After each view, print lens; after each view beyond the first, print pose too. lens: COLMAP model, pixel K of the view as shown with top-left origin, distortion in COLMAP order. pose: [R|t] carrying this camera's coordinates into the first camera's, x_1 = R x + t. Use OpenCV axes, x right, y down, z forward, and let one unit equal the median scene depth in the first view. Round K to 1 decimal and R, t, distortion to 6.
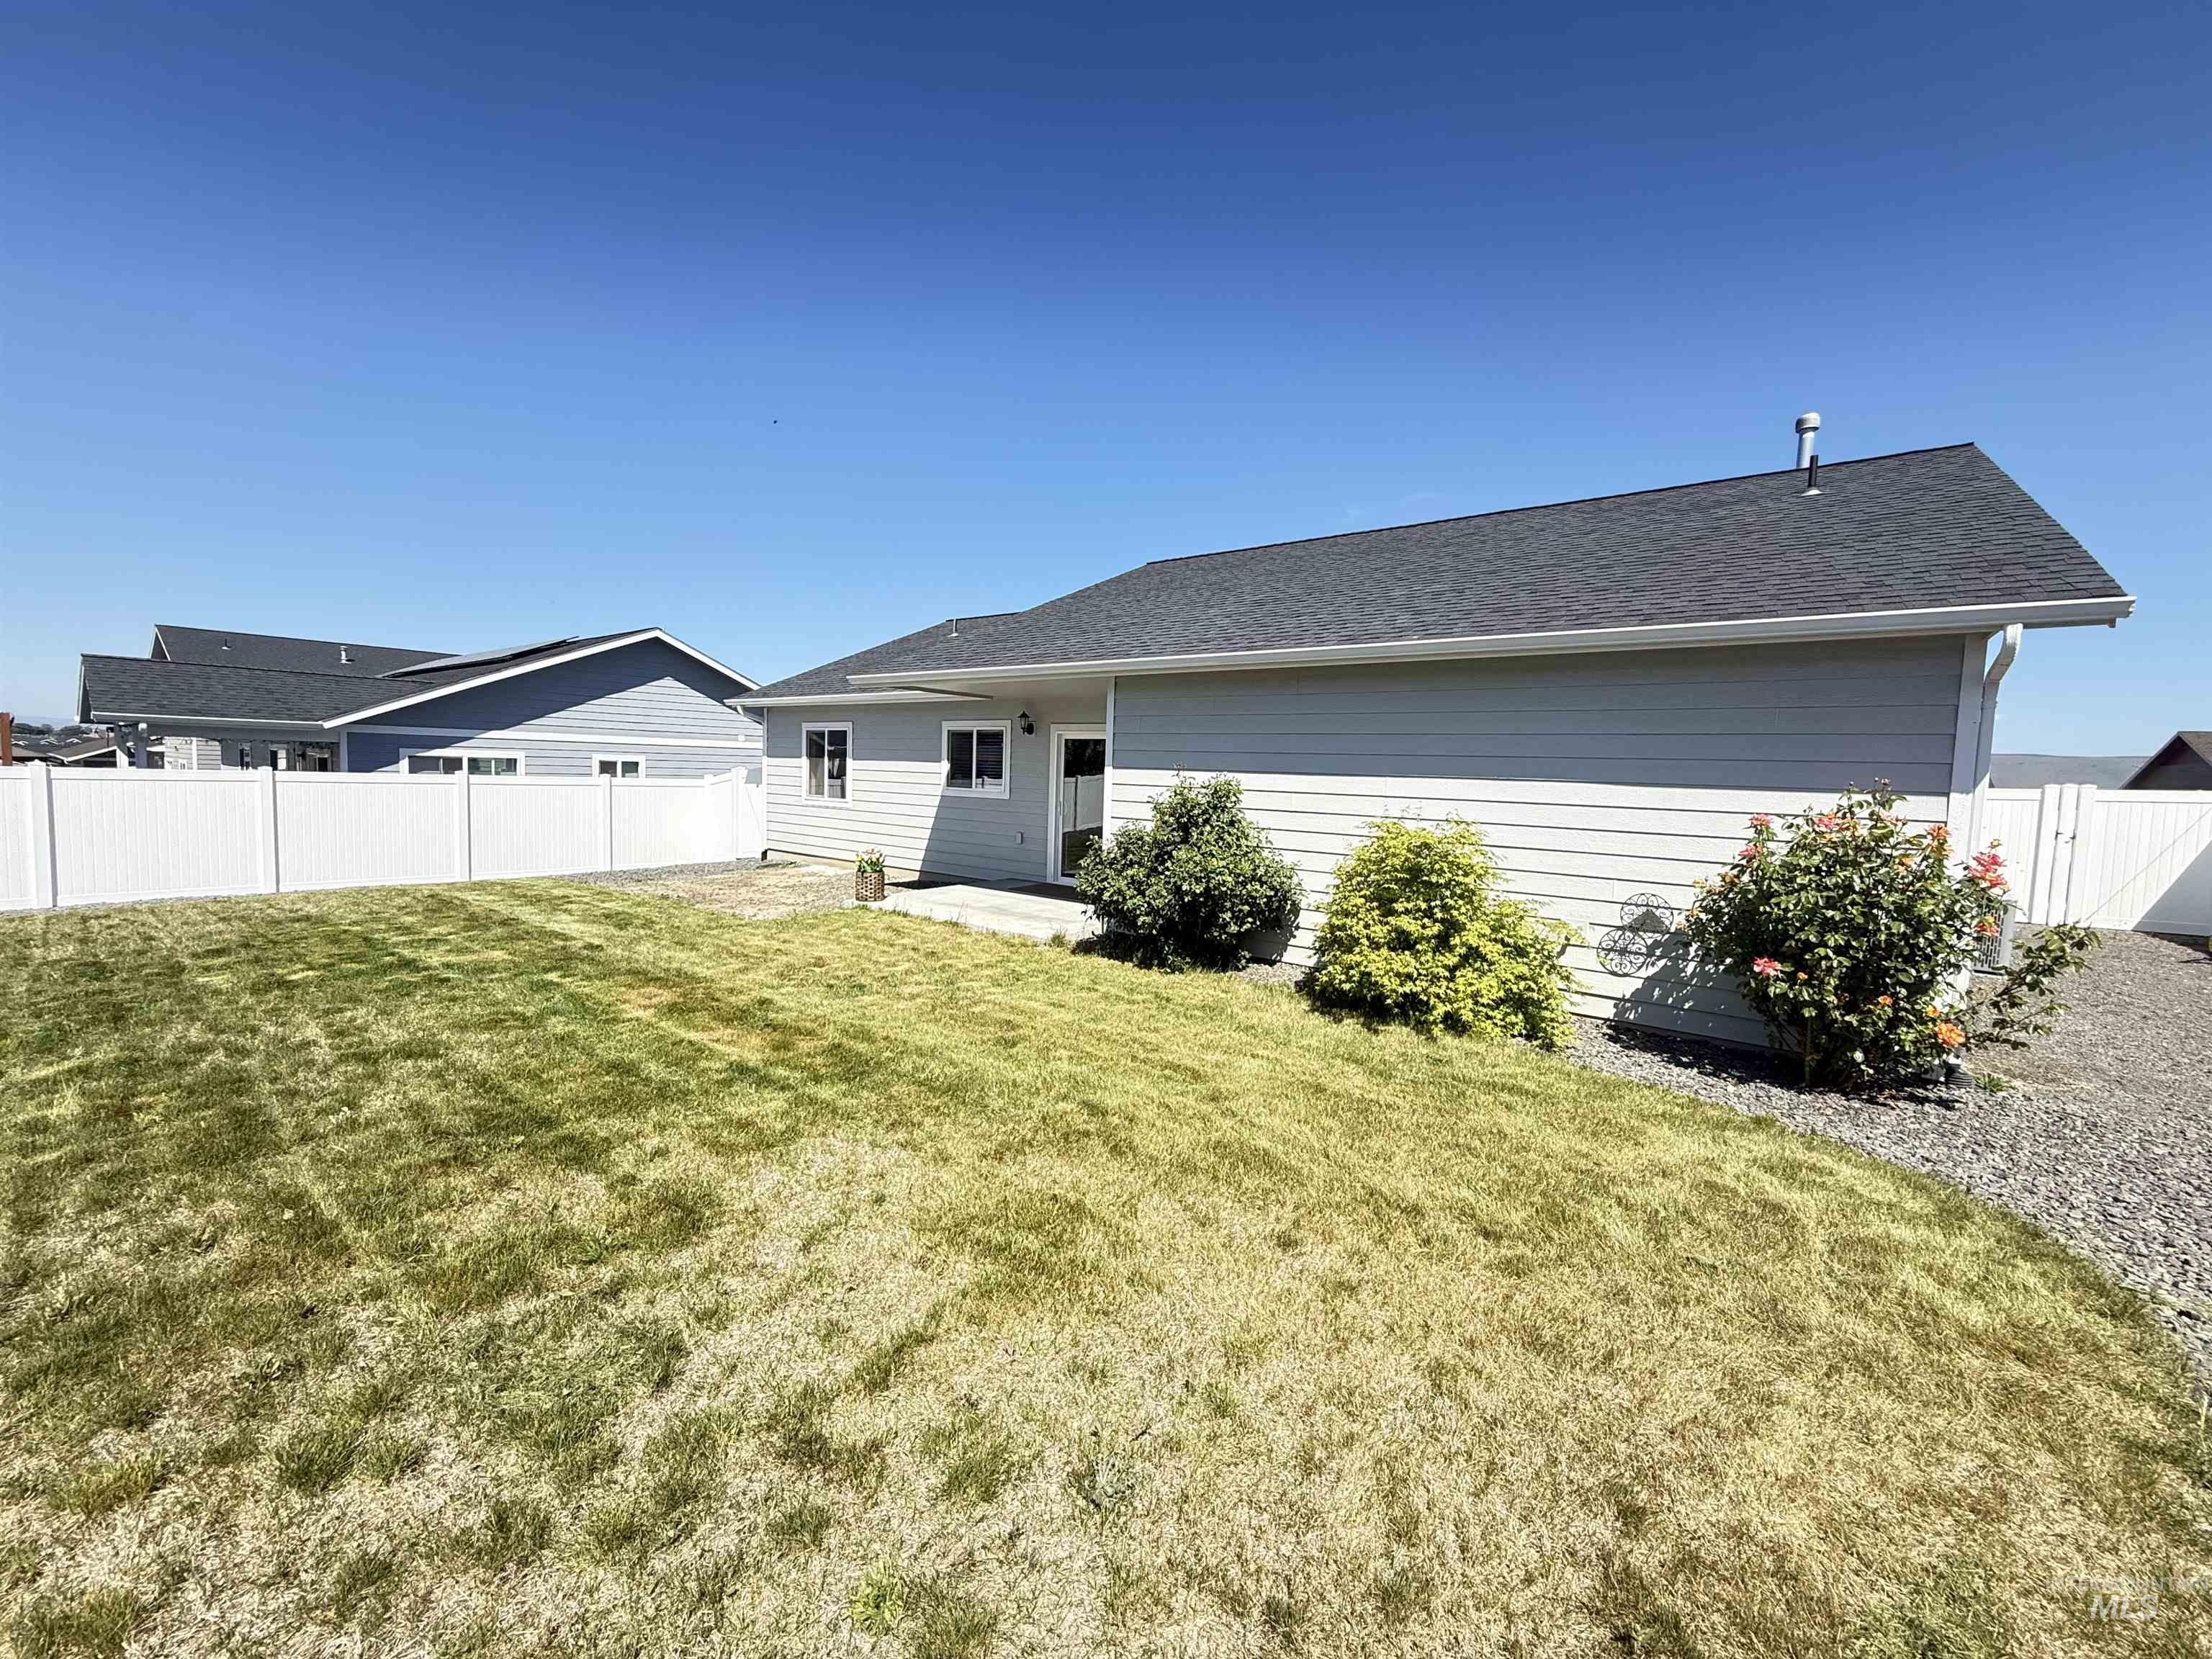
lens RADIAL K [[880.7, 0, 1101.3], [0, 880.7, 829.4], [0, 0, 1]] dist [0.000593, -0.000206]
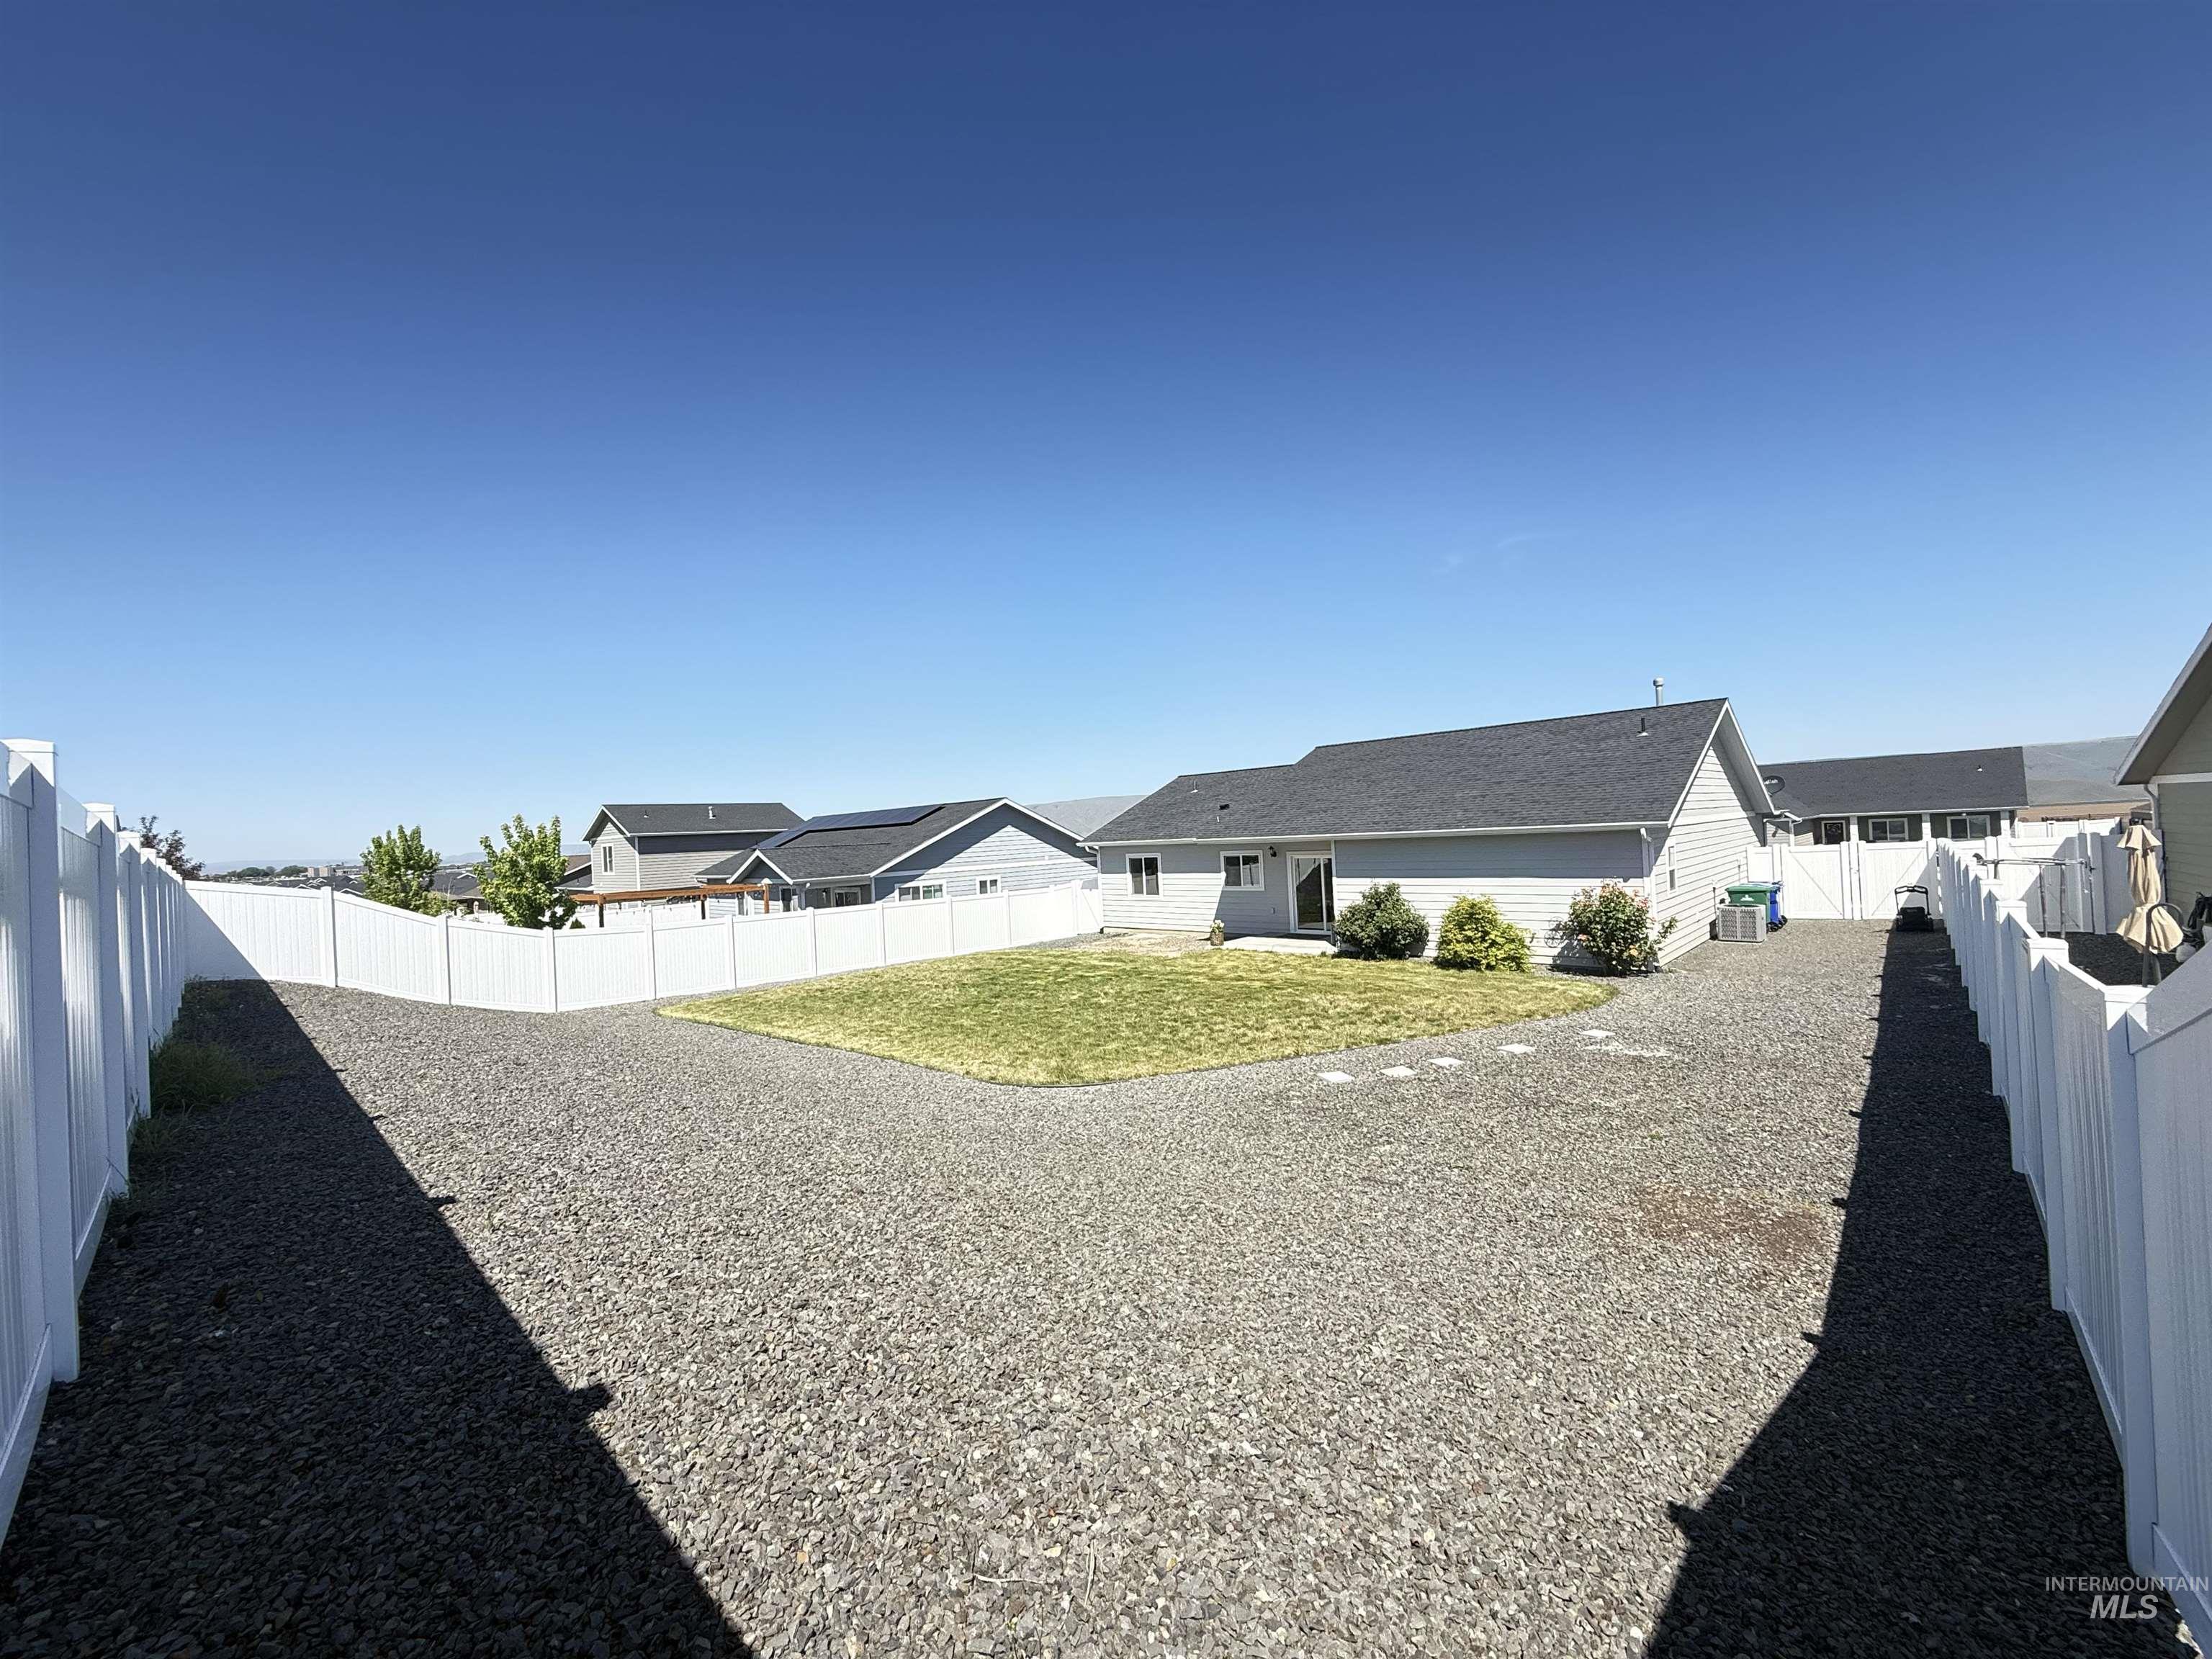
lens RADIAL K [[880.7, 0, 1101.3], [0, 880.7, 829.4], [0, 0, 1]] dist [0.000593, -0.000206]
pose [[0.990517, -0.081161, -0.110859, -0.389912], [0.072694, 0.994268, -0.078399, -0.071804], [0.116586, 0.069597, 0.990739, -1.585130]]
